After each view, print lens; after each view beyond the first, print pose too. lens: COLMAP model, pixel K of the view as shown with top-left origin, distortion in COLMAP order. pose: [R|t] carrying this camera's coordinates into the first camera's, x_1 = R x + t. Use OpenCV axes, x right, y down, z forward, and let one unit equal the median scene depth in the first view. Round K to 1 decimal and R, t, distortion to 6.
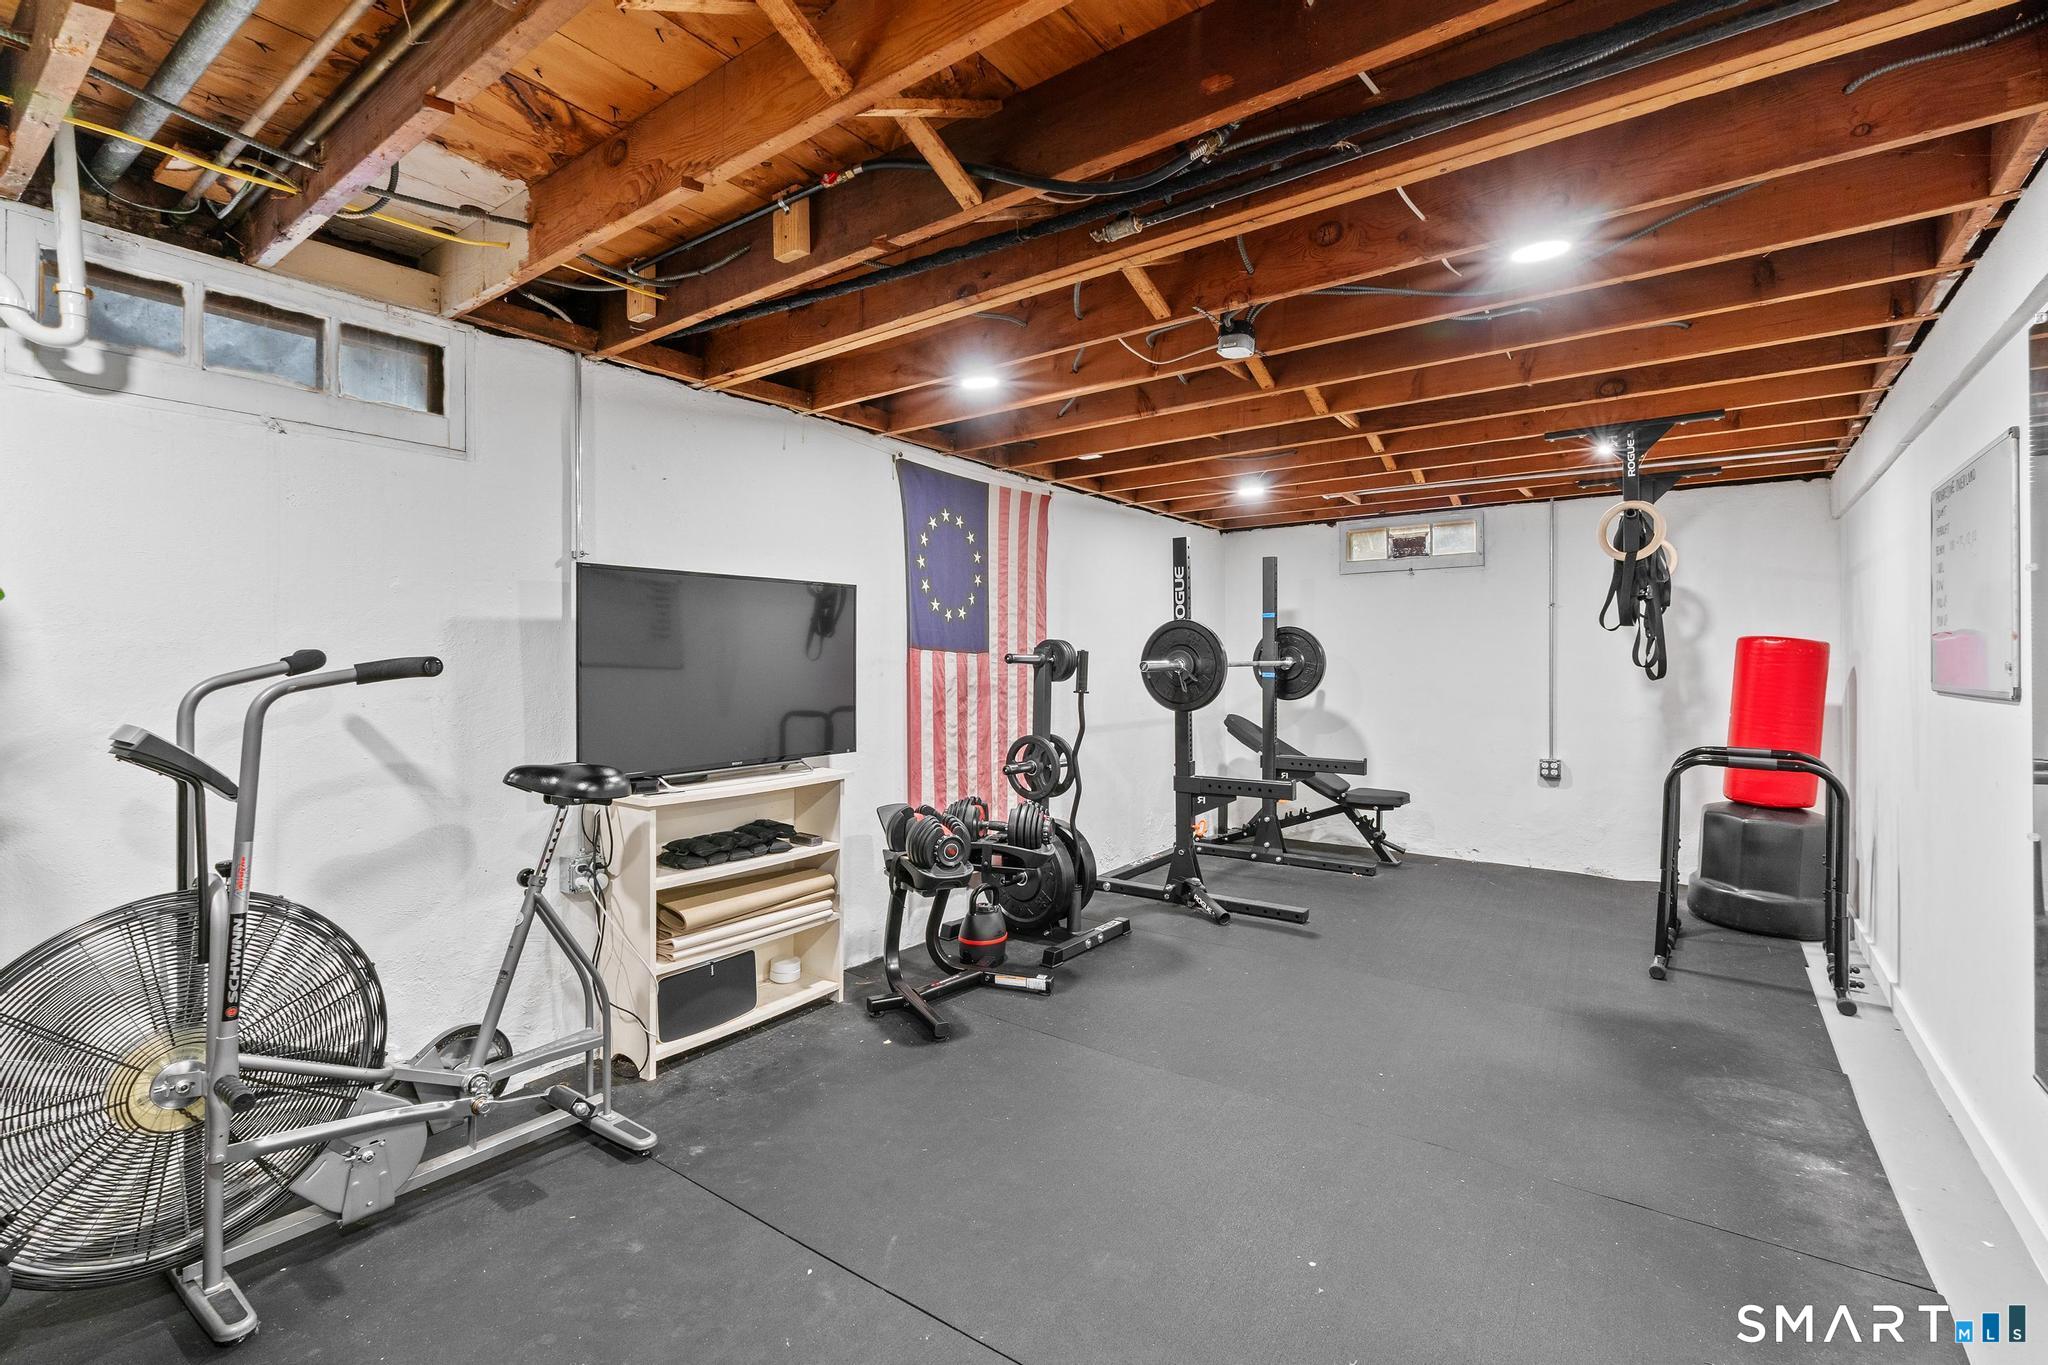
lens RADIAL K [[926.1, 0, 1020.2], [0, 926.1, 674.6], [0, 0, 1]] dist [-0.011264, 0.004105]
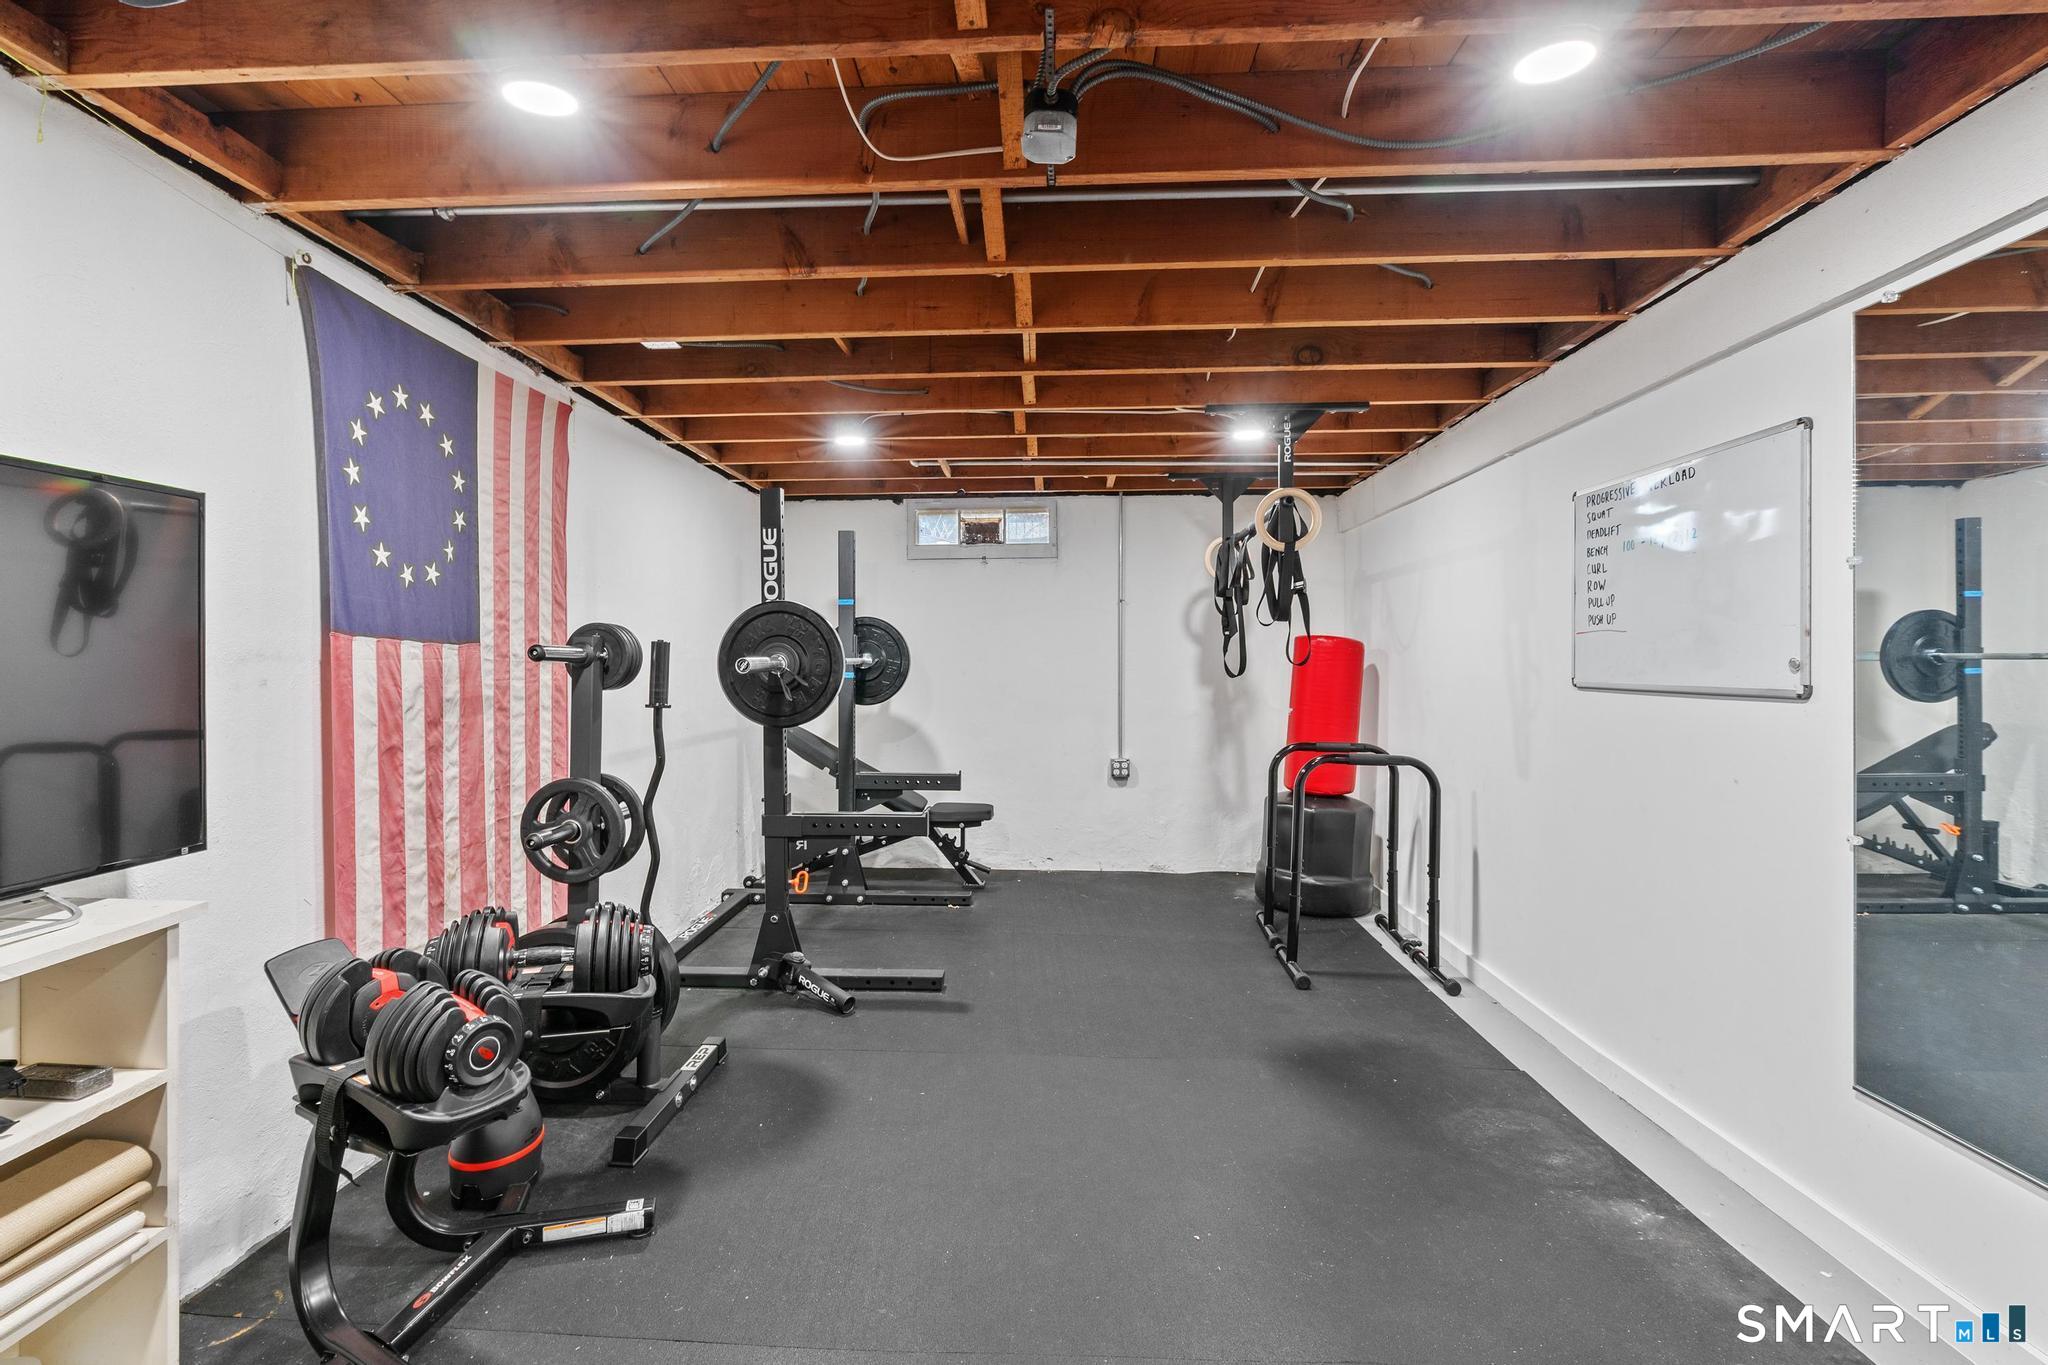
lens RADIAL K [[926.1, 0, 1020.6], [0, 926.1, 673.8], [0, 0, 1]] dist [-0.011264, 0.004105]
pose [[0.833613, -0.007712, 0.552295, -0.074784], [0.006764, 0.999970, 0.003754, -0.003894], [-0.552307, 0.000606, 0.833641, 0.318768]]
